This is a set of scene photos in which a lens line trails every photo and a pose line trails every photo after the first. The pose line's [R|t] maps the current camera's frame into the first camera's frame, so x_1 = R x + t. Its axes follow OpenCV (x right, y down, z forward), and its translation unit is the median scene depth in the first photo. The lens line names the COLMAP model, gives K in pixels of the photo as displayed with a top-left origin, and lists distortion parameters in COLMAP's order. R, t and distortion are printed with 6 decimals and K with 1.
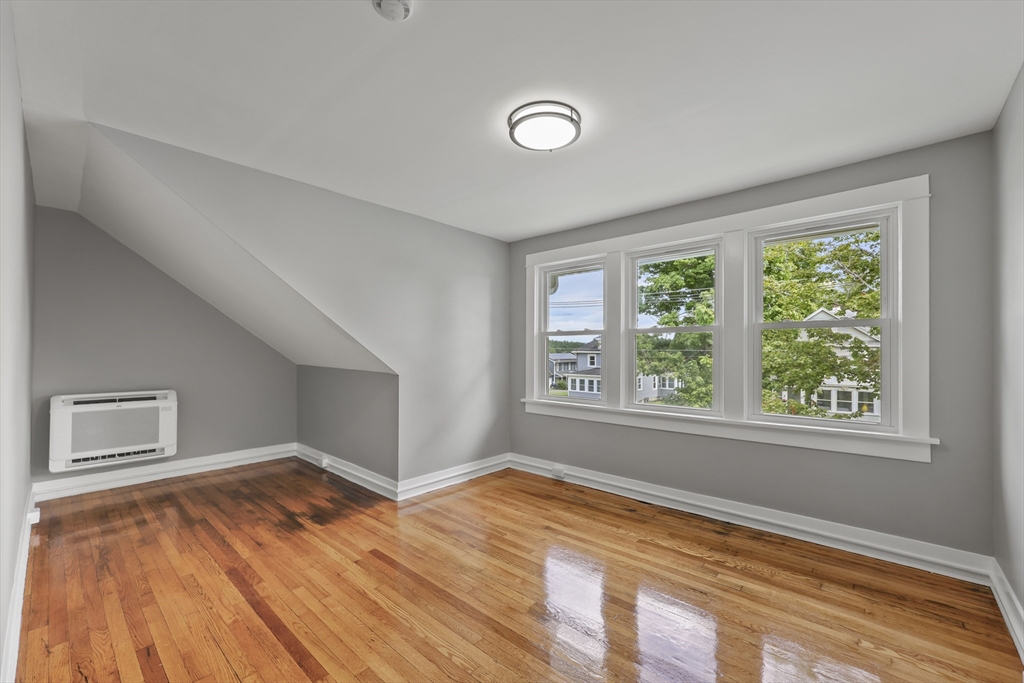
lens RADIAL K [[416.9, 0, 518.6], [0, 416.9, 350.0], [0, 0, 1]] dist [-0.000428, 0.000165]
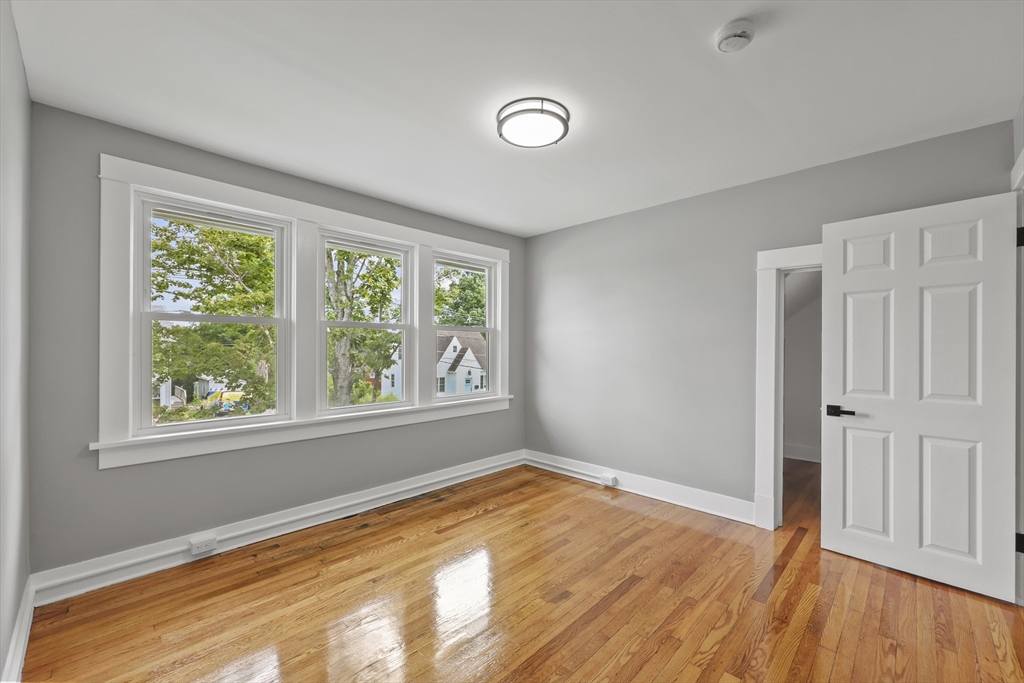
lens RADIAL K [[416.9, 0, 518.6], [0, 416.9, 350.0], [0, 0, 1]] dist [-0.000428, 0.000165]
pose [[0.041518, -0.004639, 0.999127, -0.724501], [-0.006512, 0.999967, 0.004914, 0.002907], [-0.999117, -0.006710, 0.041487, 0.763161]]
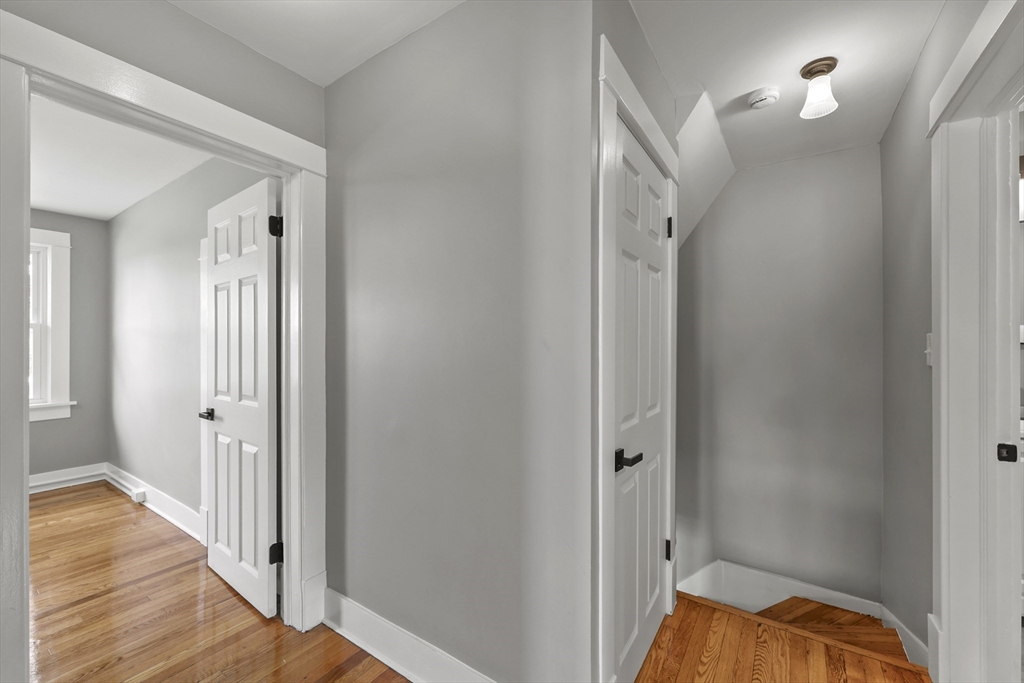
lens RADIAL K [[412.1, 0, 514.7], [0, 412.1, 343.4], [0, 0, 1]] dist [0.000014, 0.000015]
pose [[-0.133394, 0.008254, 0.991029, -0.677572], [-0.001353, 0.999963, -0.008510, 0.001960], [-0.991062, -0.002476, -0.133378, -0.395531]]
